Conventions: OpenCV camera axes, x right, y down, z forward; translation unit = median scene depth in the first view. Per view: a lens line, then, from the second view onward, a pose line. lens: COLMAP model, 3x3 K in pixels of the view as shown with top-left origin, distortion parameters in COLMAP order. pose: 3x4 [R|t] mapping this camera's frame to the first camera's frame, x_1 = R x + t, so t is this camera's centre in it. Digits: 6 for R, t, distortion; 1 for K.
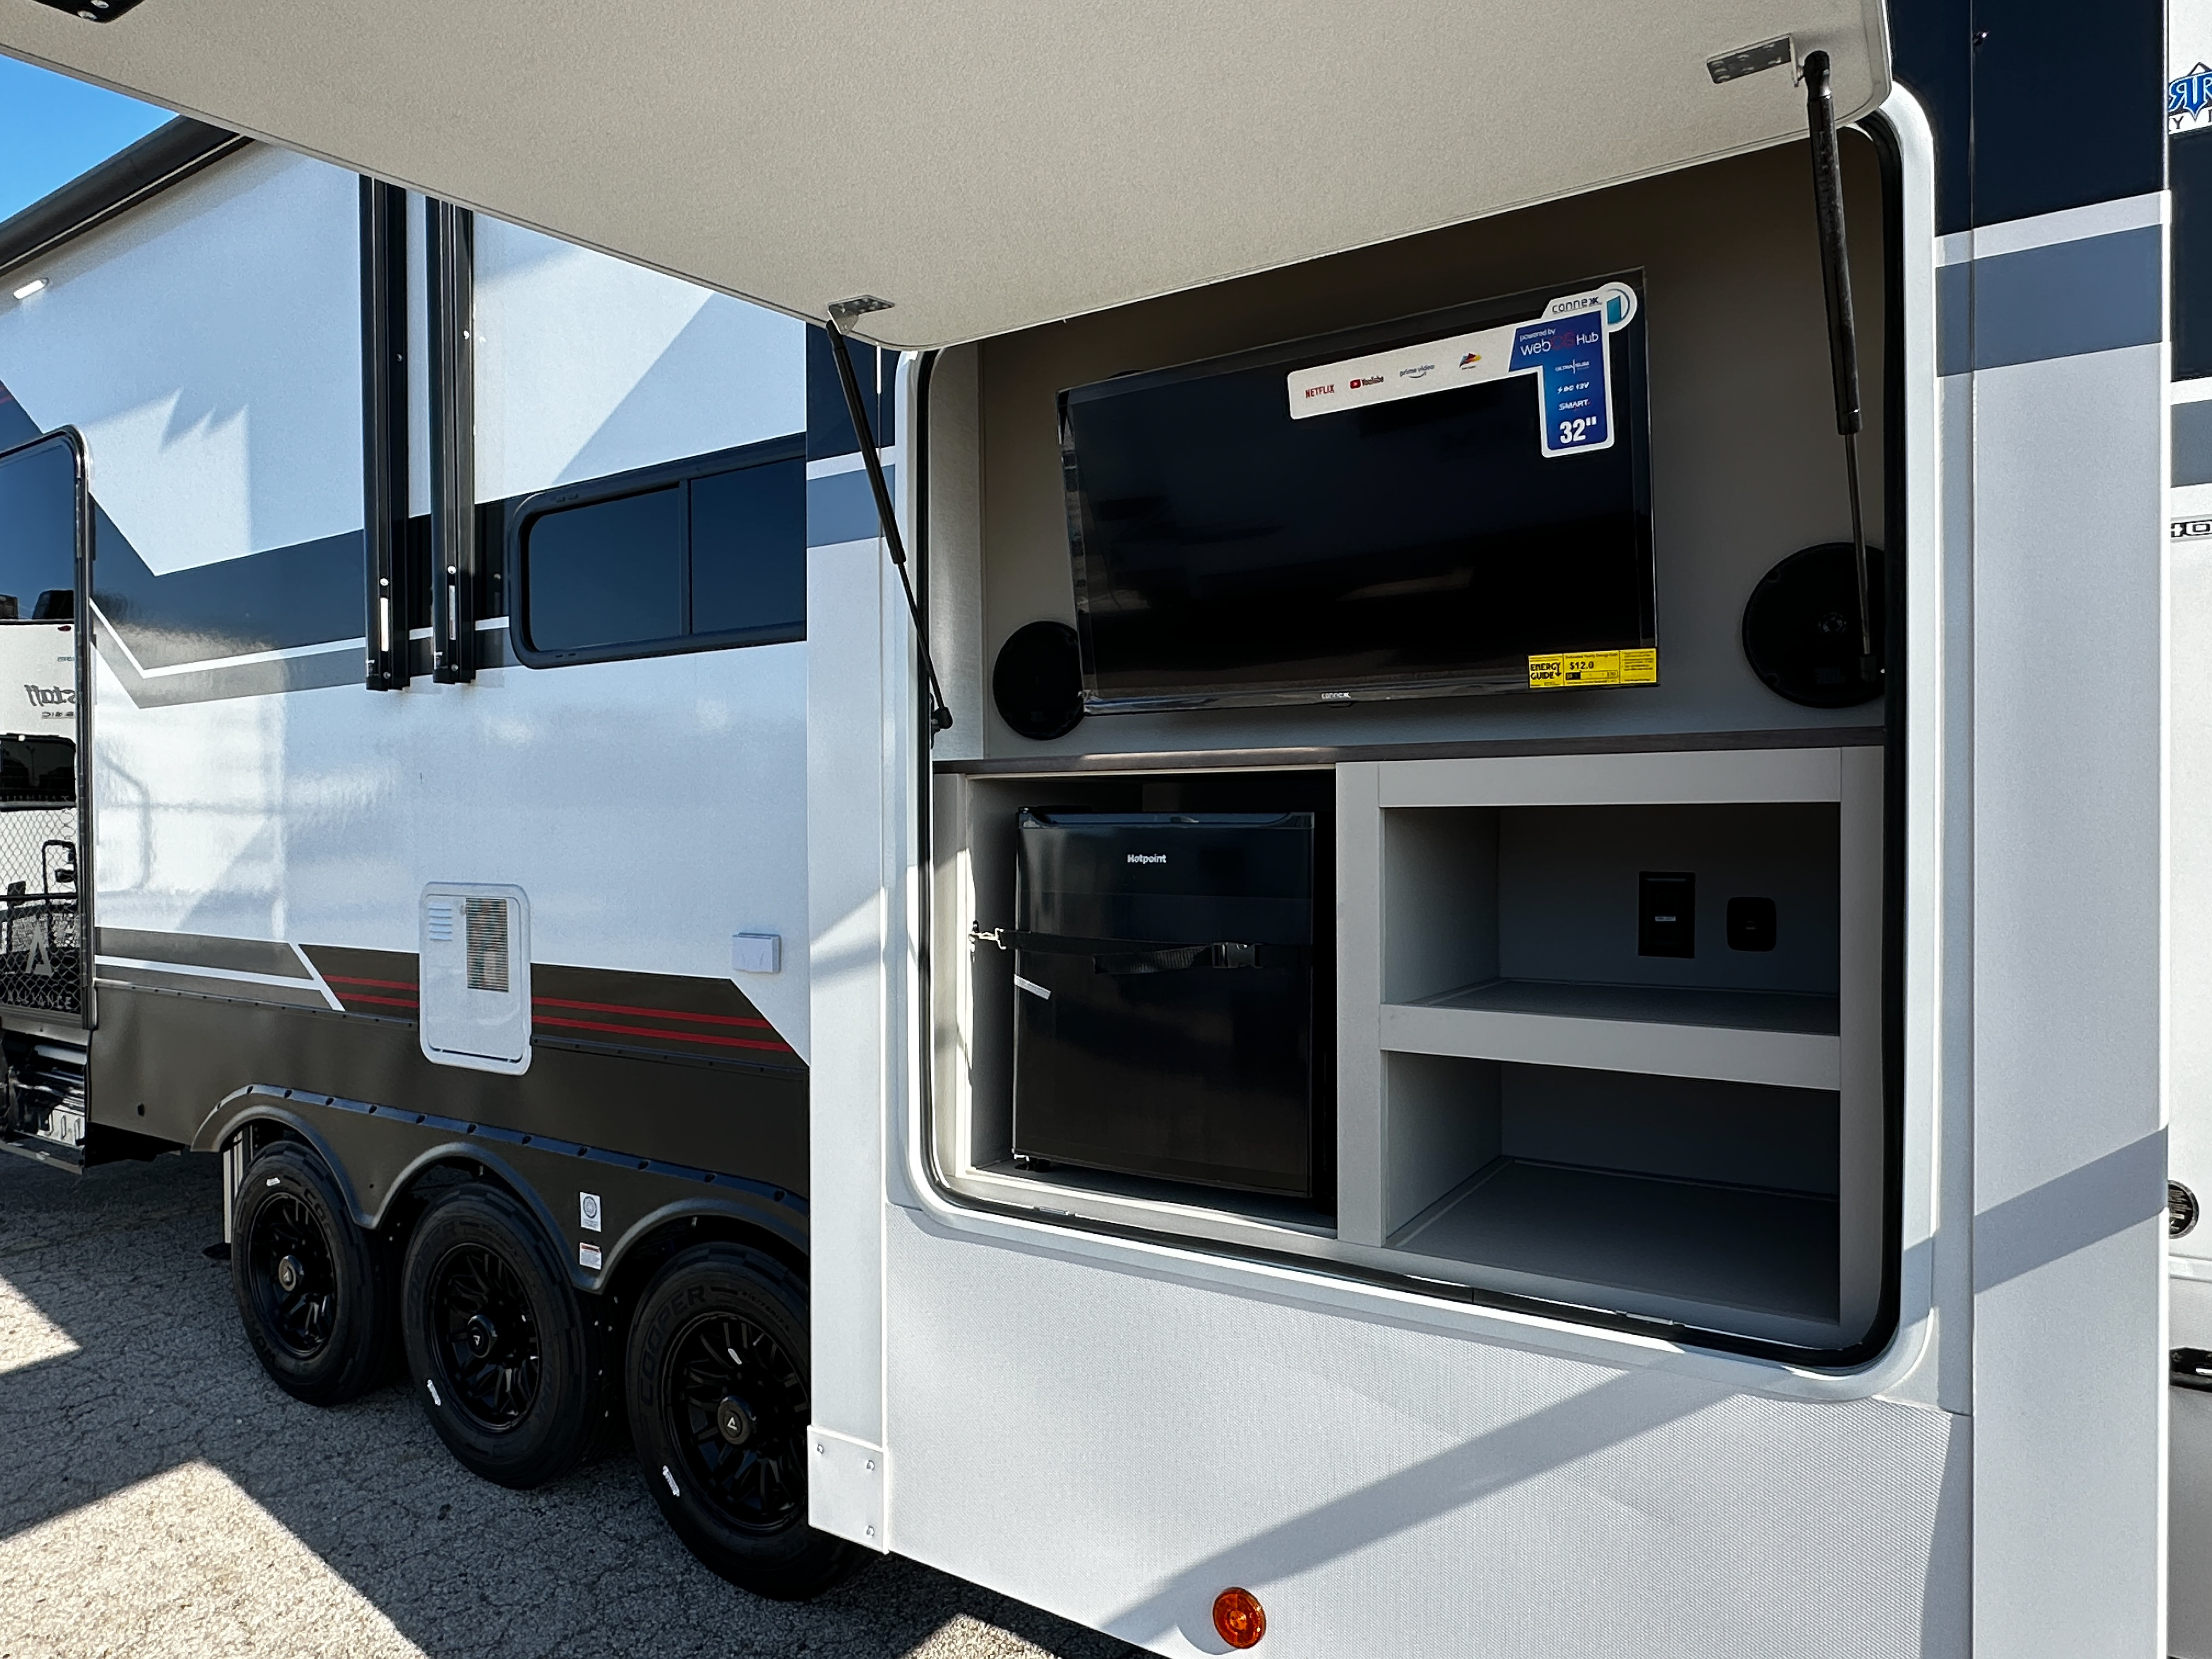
lens RADIAL K [[1354.7, 0, 1106.0], [0, 1354.7, 829.5], [0, 0, 1]] dist [-0.053546, 0.017487]
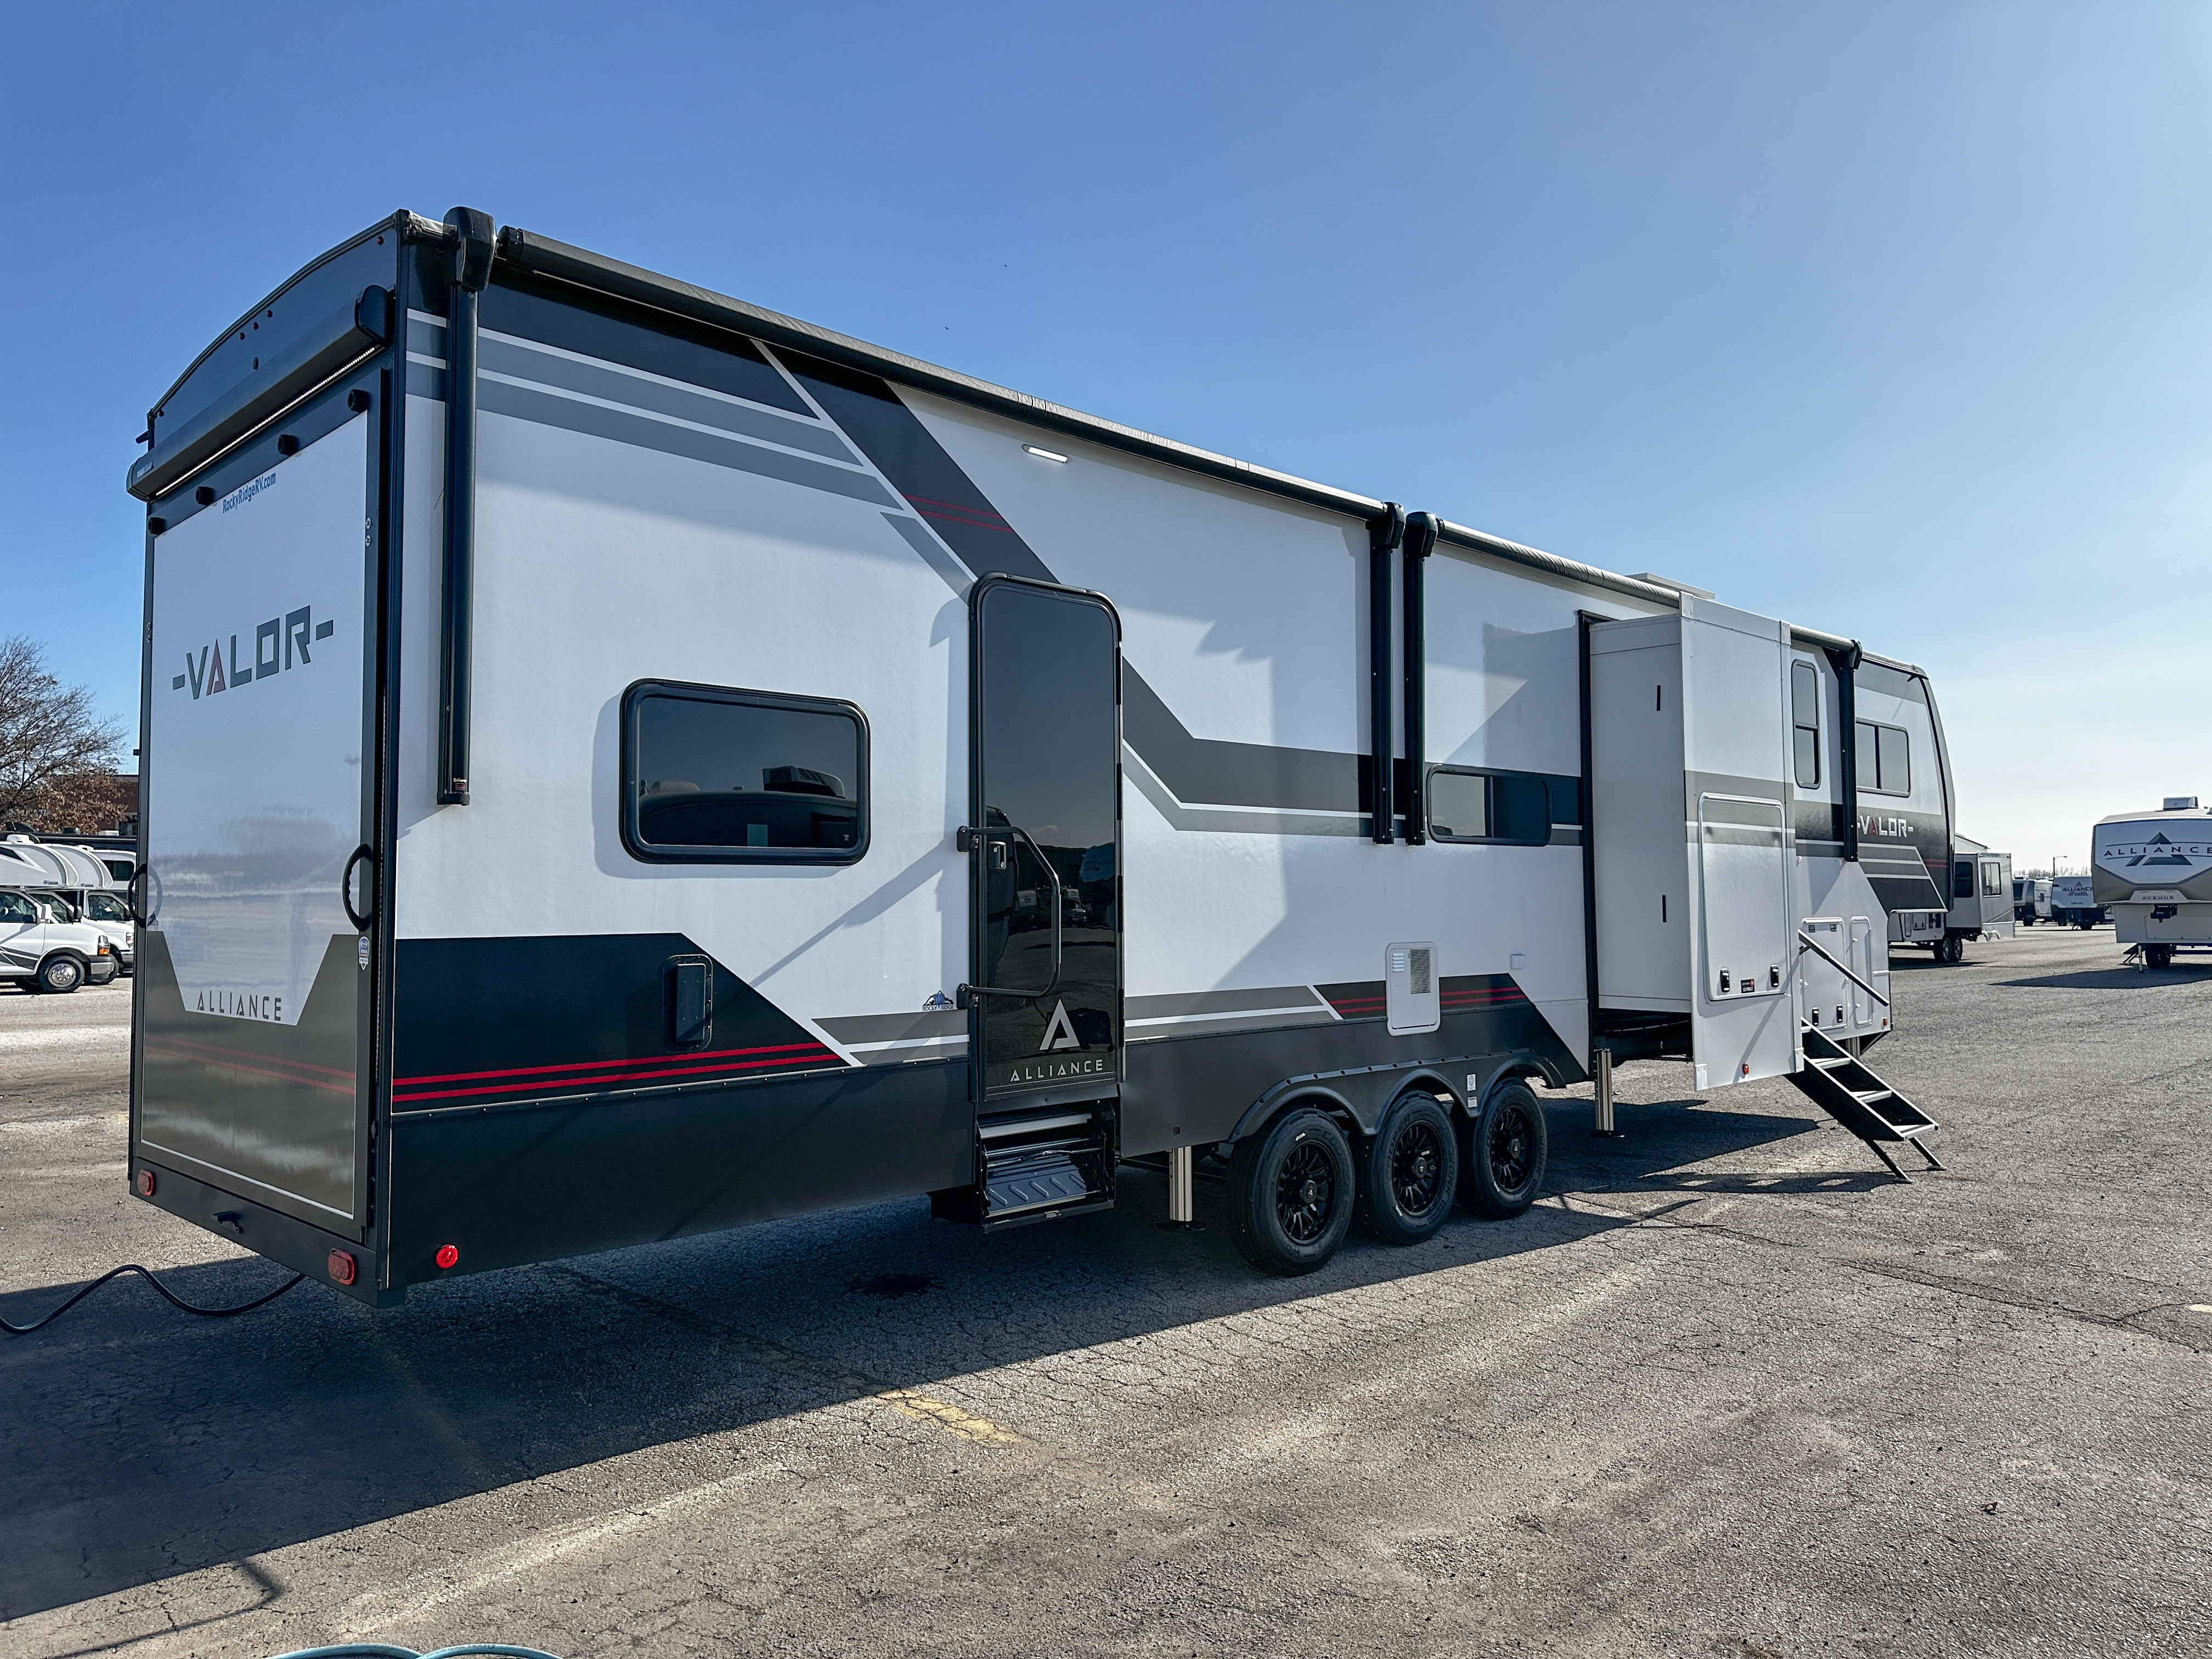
lens RADIAL K [[1577.6, 0, 1106.0], [0, 1577.6, 829.5], [0, 0, 1]] dist [0.084627, -0.097629]
pose [[0.250029, 0.060402, 0.966352, -2.887607], [0.025094, 0.997313, -0.068830, 0.023072], [-0.967913, 0.041459, 0.247842, 0.828037]]
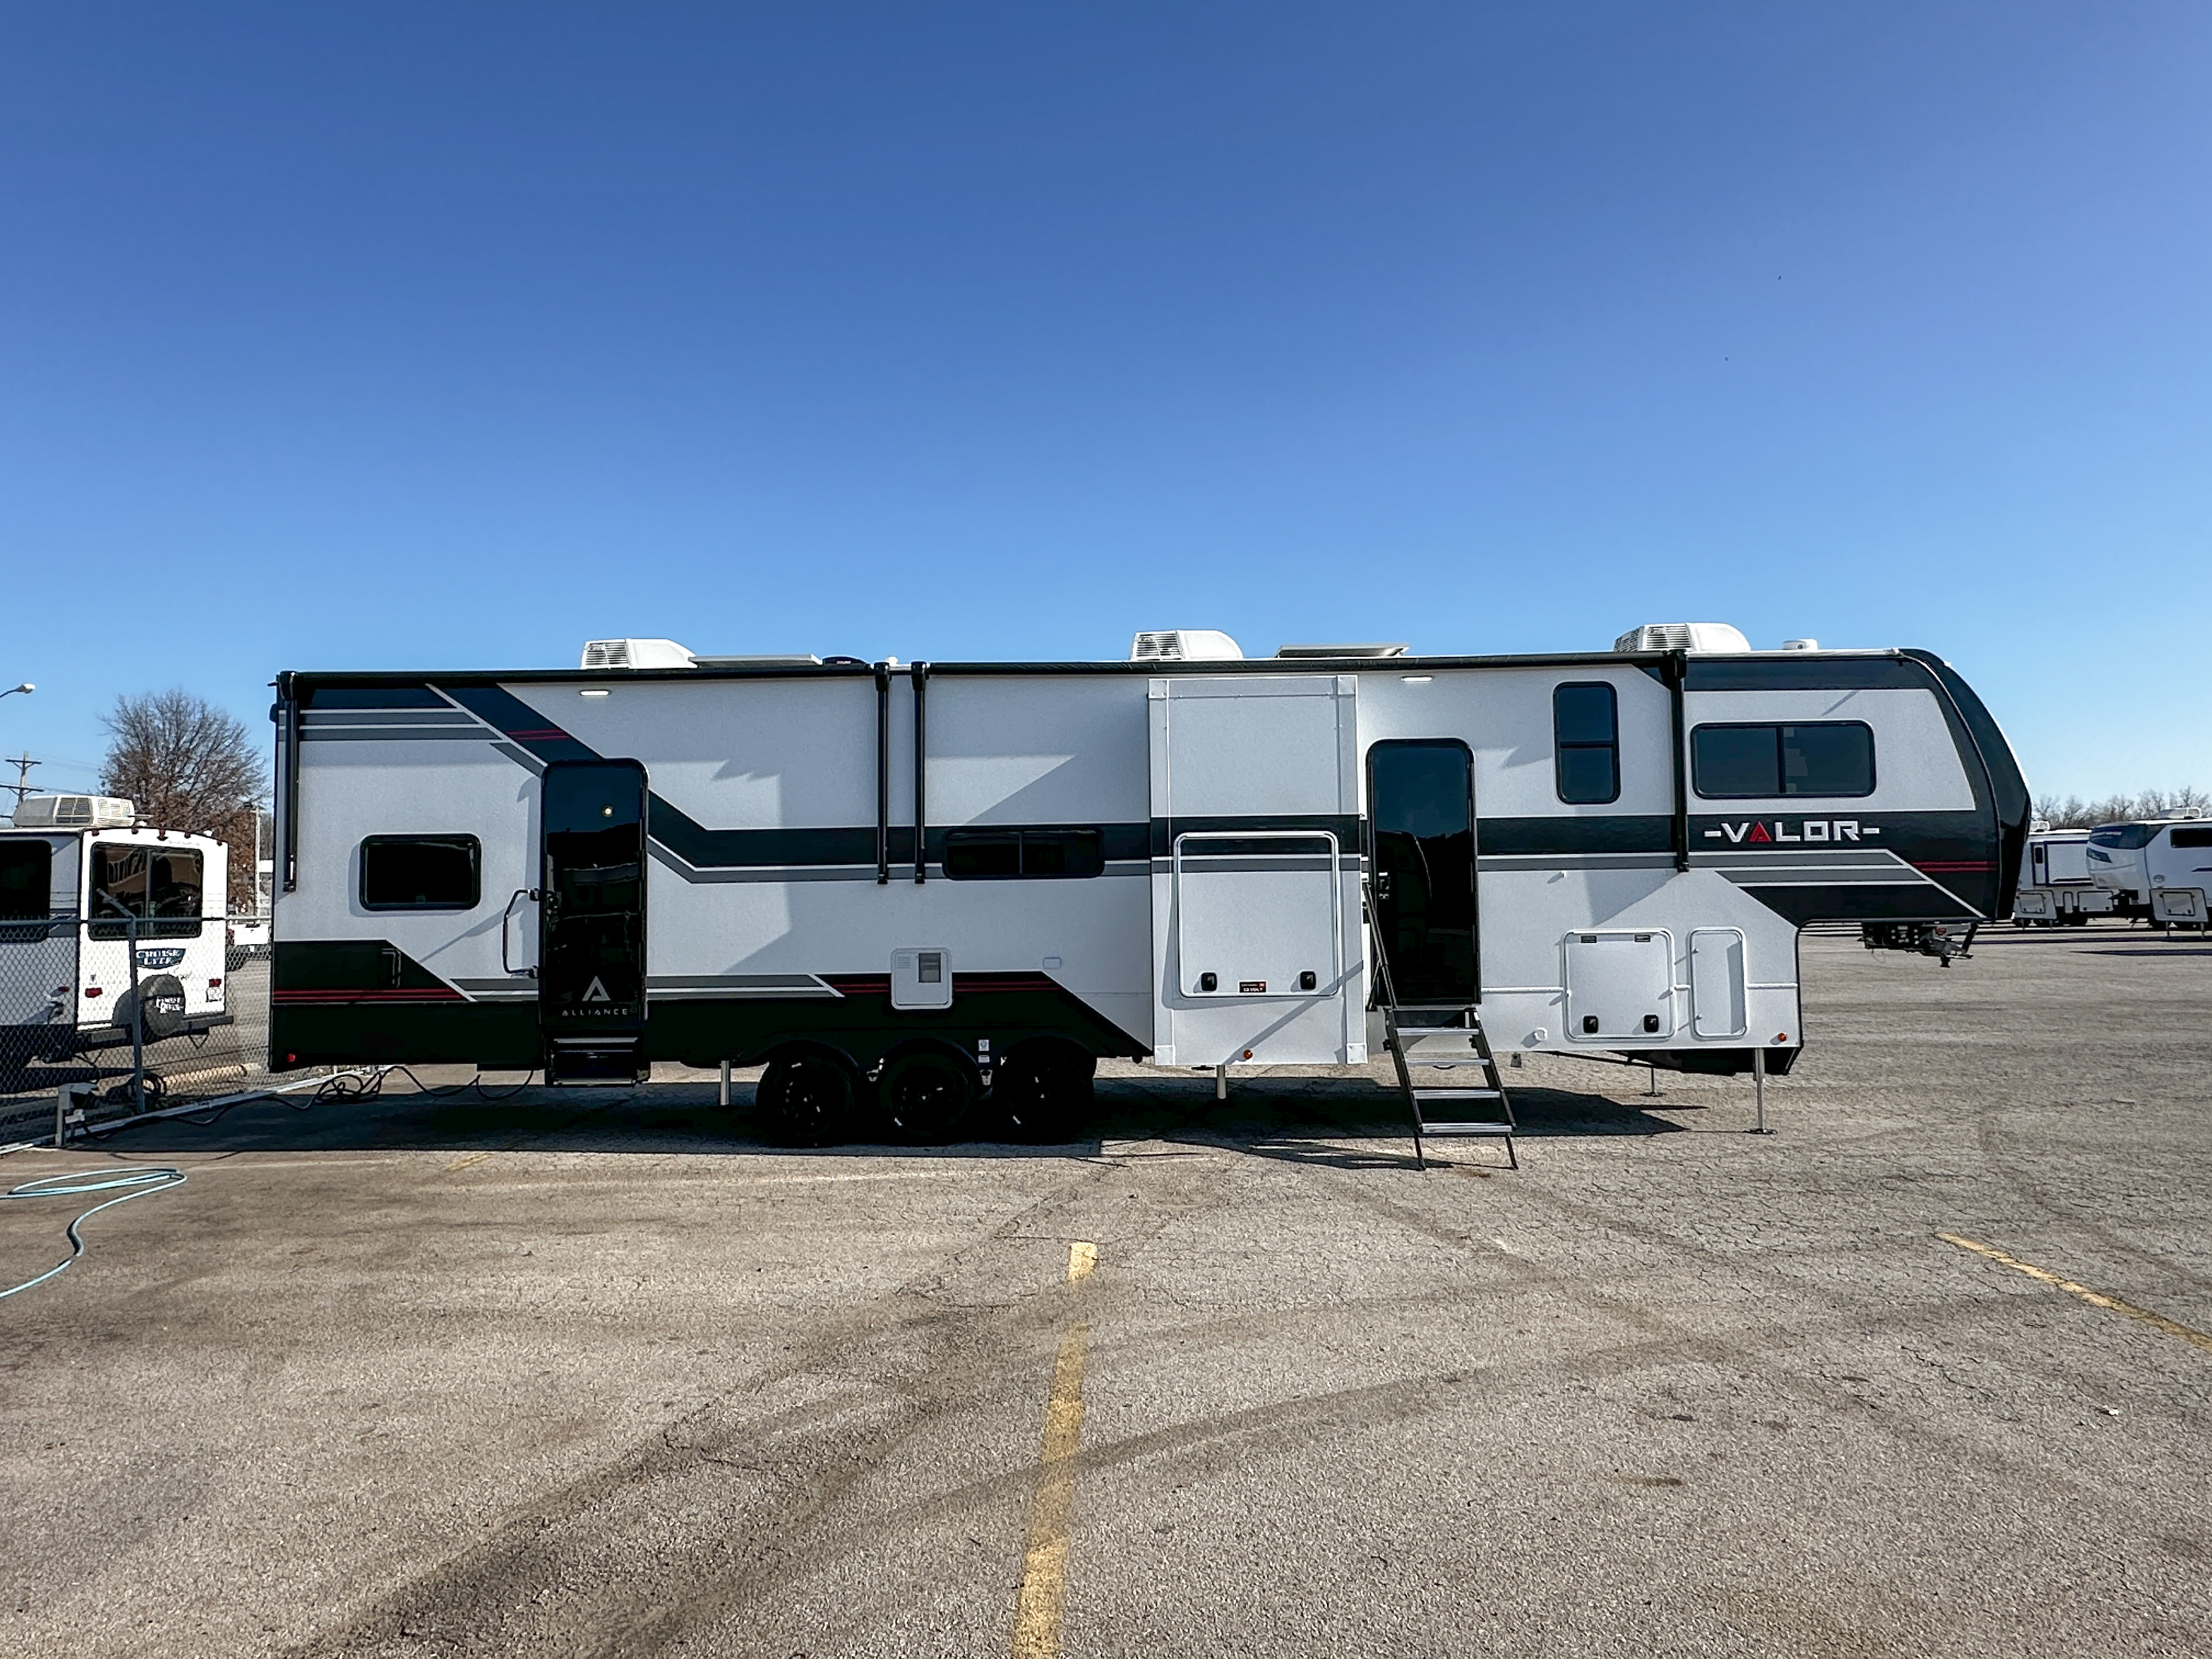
lens RADIAL K [[1354.7, 0, 1106.0], [0, 1354.7, 829.5], [0, 0, 1]] dist [-0.053546, 0.017487]
pose [[0.862597, 0.029932, 0.505006, -1.651646], [0.013706, 0.996499, -0.082474, 0.030104], [-0.505707, 0.078063, 0.859166, -1.865753]]
